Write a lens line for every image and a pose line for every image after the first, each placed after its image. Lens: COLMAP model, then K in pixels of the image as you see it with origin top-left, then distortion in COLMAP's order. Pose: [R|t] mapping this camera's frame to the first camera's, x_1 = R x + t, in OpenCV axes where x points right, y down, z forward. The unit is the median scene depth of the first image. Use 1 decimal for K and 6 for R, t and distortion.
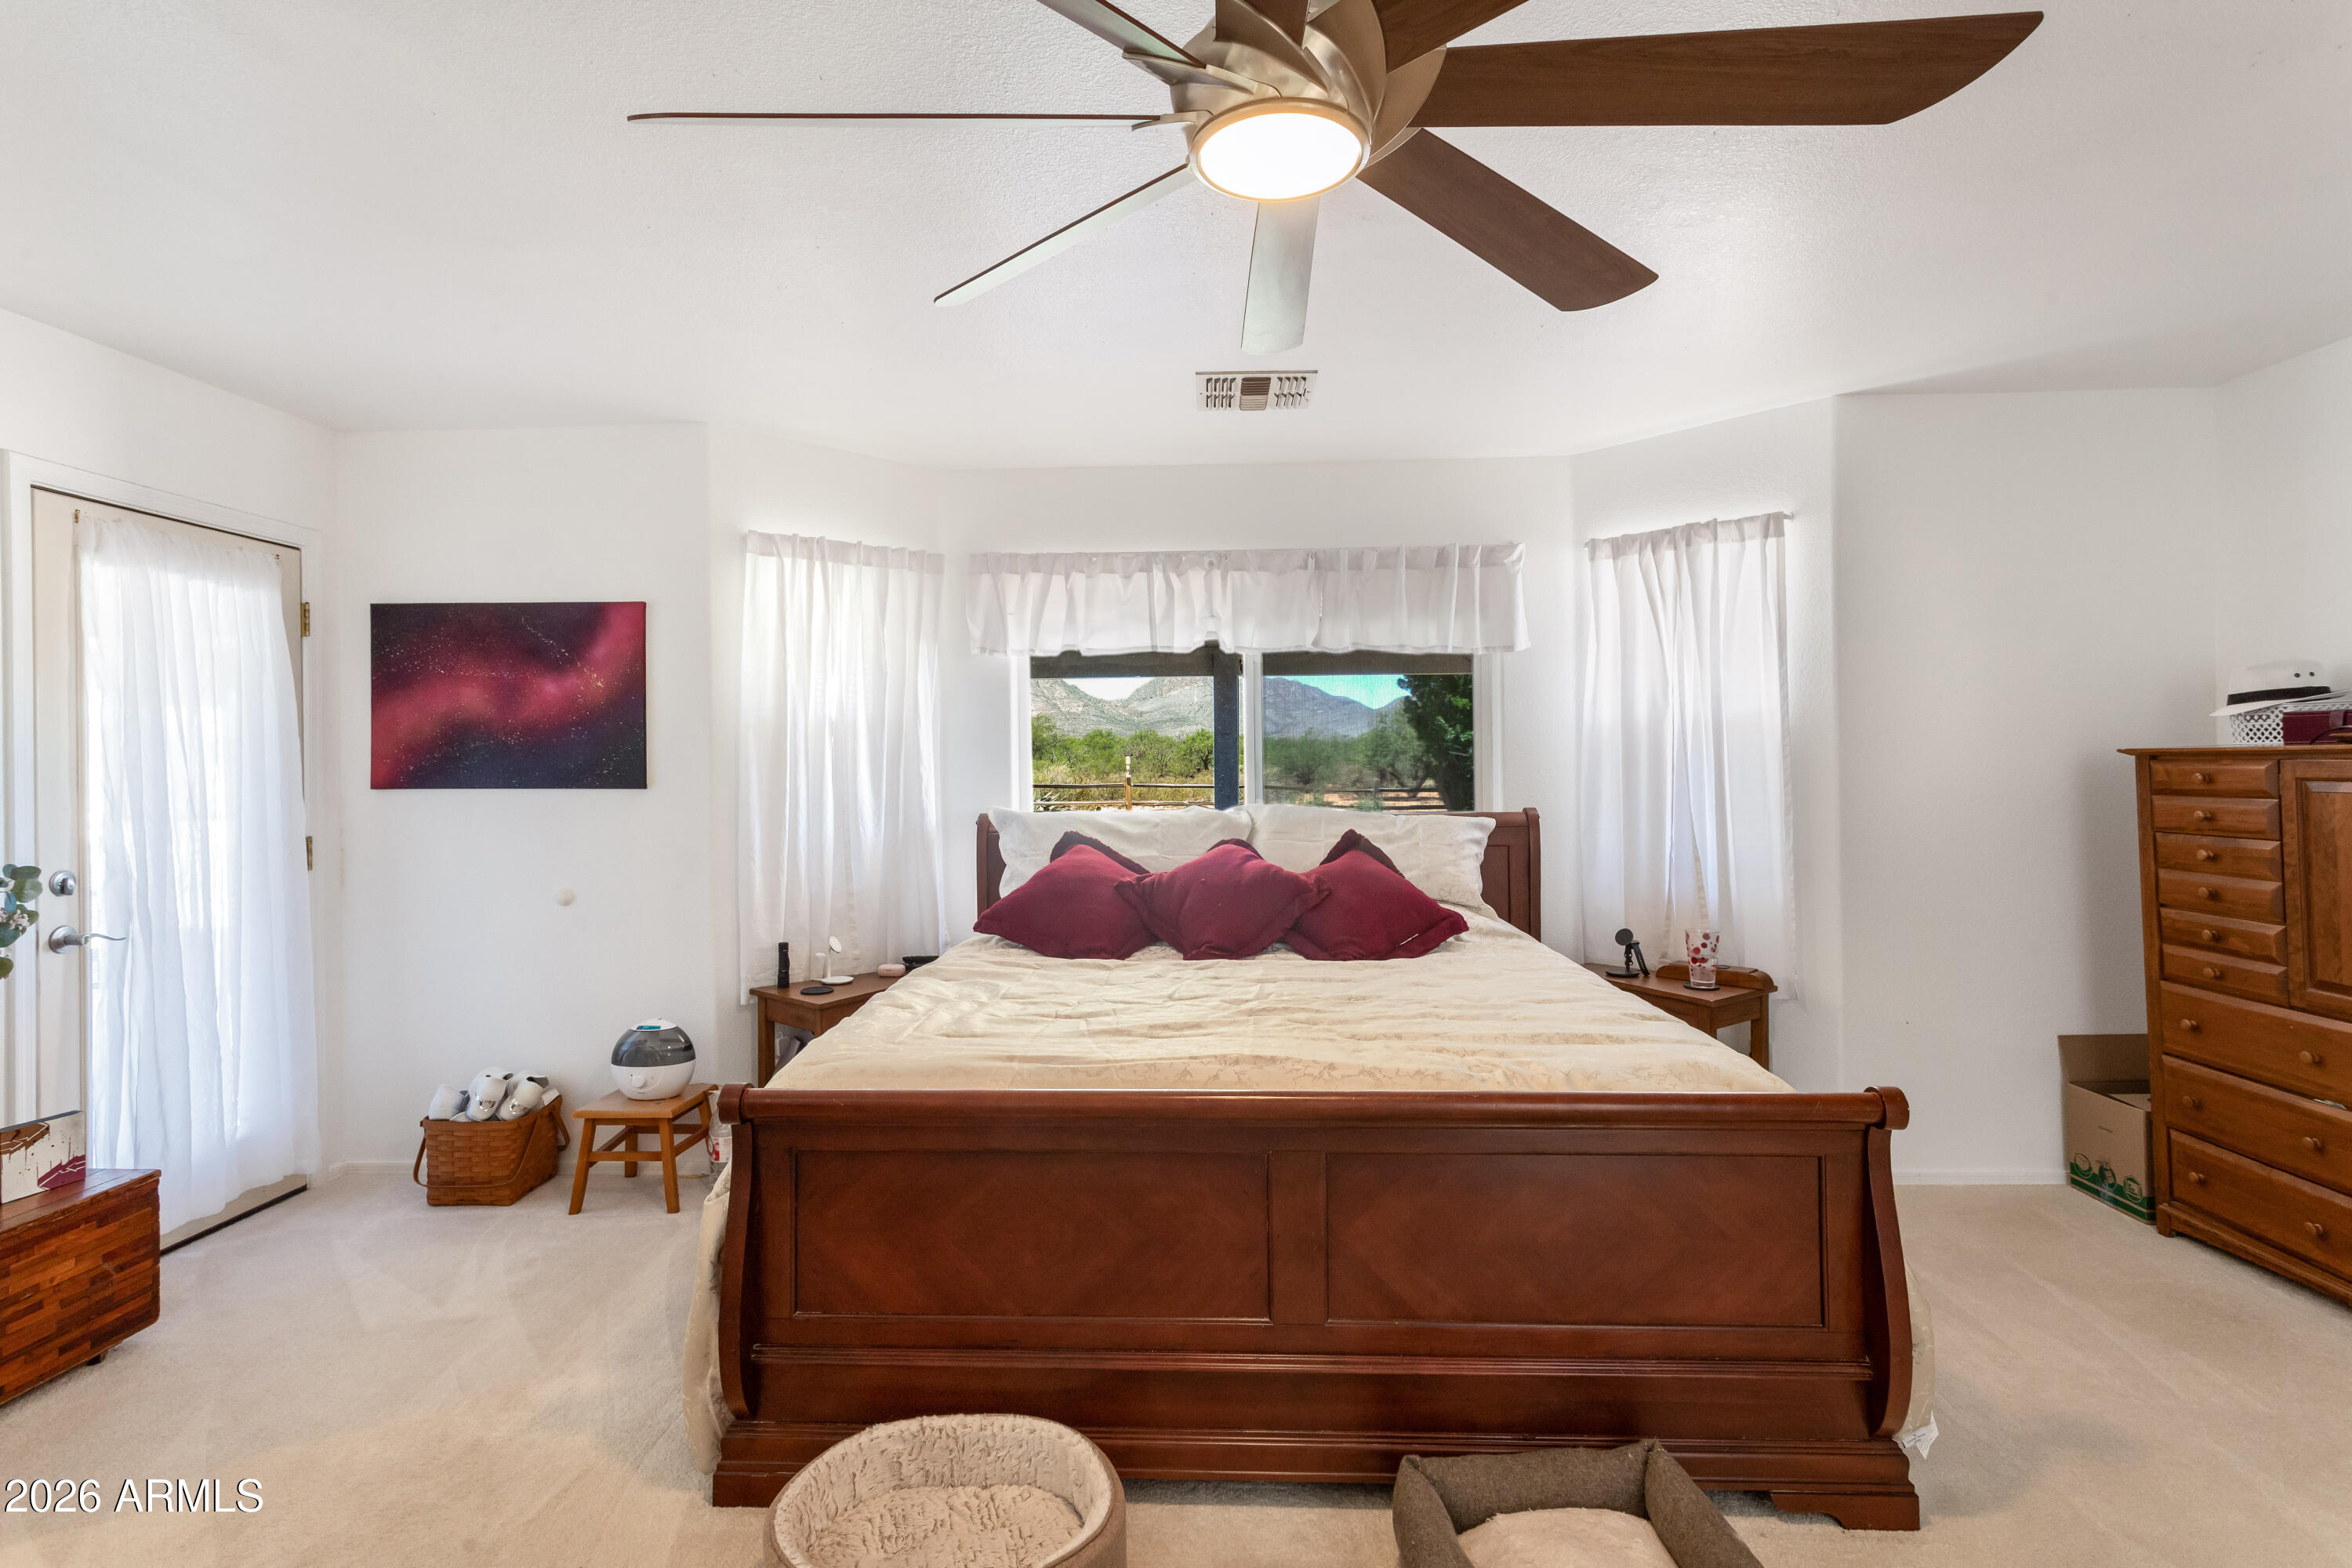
lens RADIAL K [[1162.7, 0, 1176.1], [0, 1162.7, 775.0], [0, 0, 1]] dist [-0.004942, -0.000183]
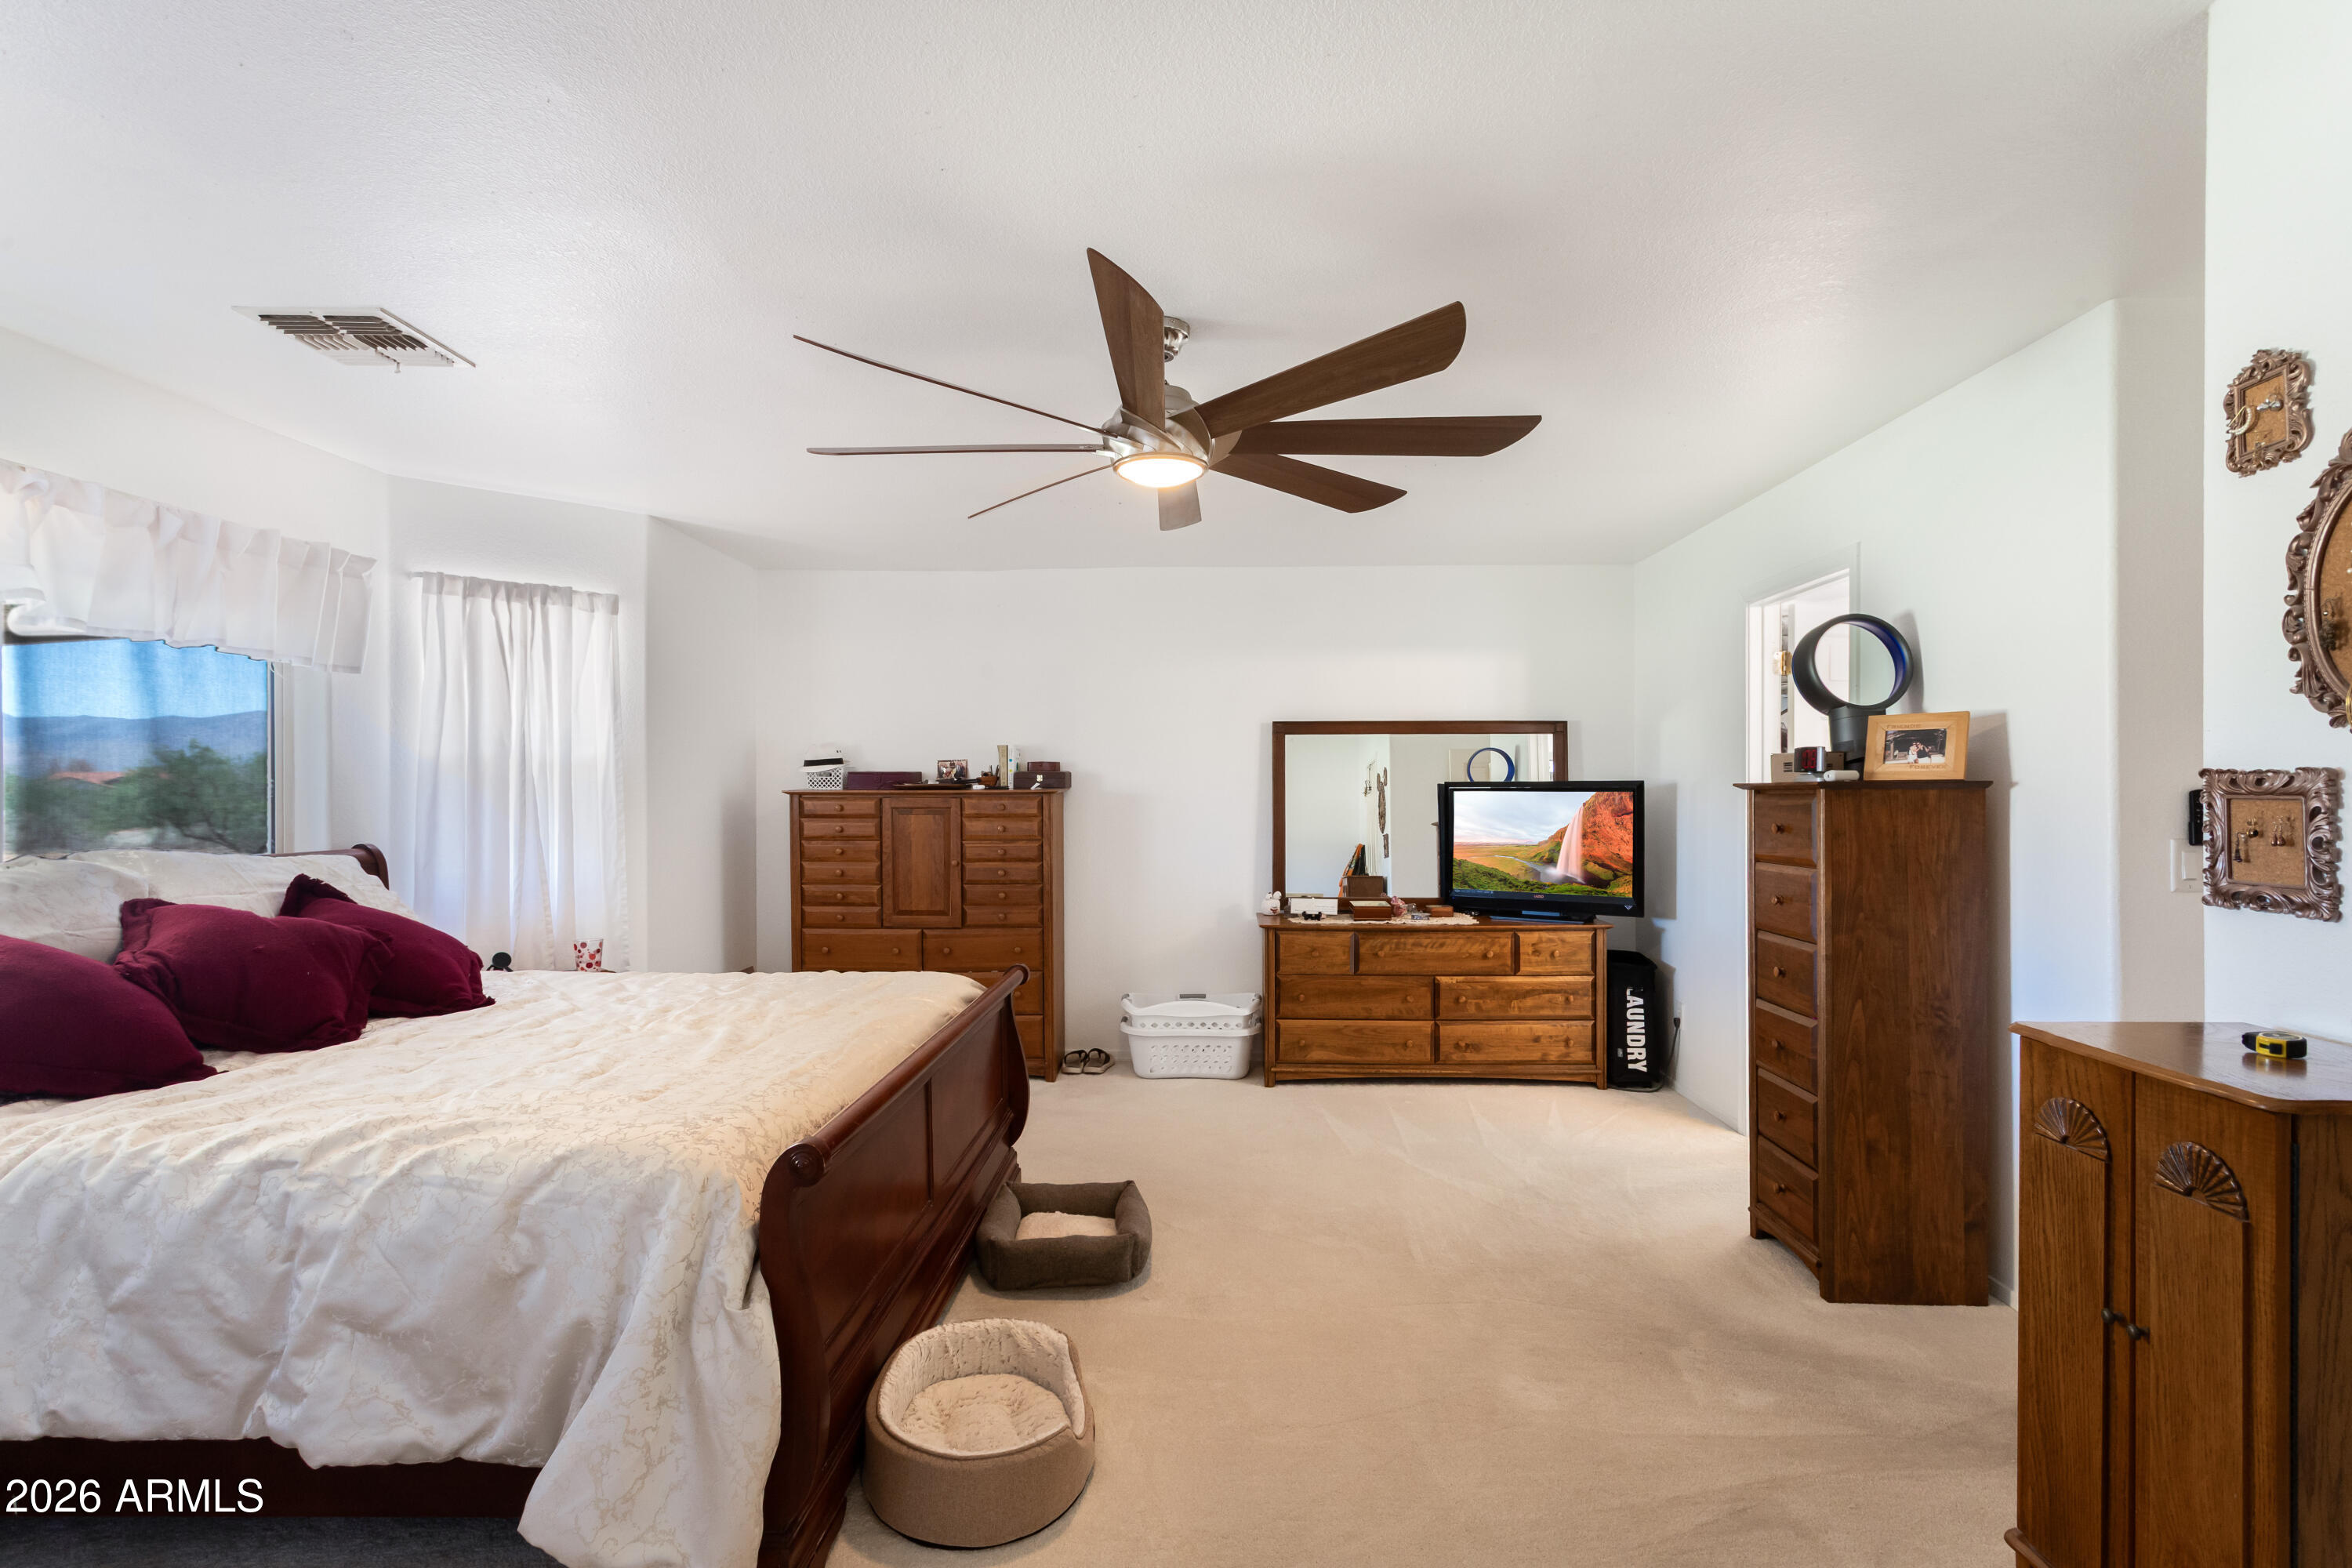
lens RADIAL K [[1162.7, 0, 1182.4], [0, 1162.7, 798.1], [0, 0, 1]] dist [-0.004942, -0.000183]
pose [[-0.012485, 0.011419, 0.999857, -0.849987], [-0.001226, 0.999934, -0.011435, 0.006553], [-0.999921, -0.001368, -0.012470, 0.468854]]
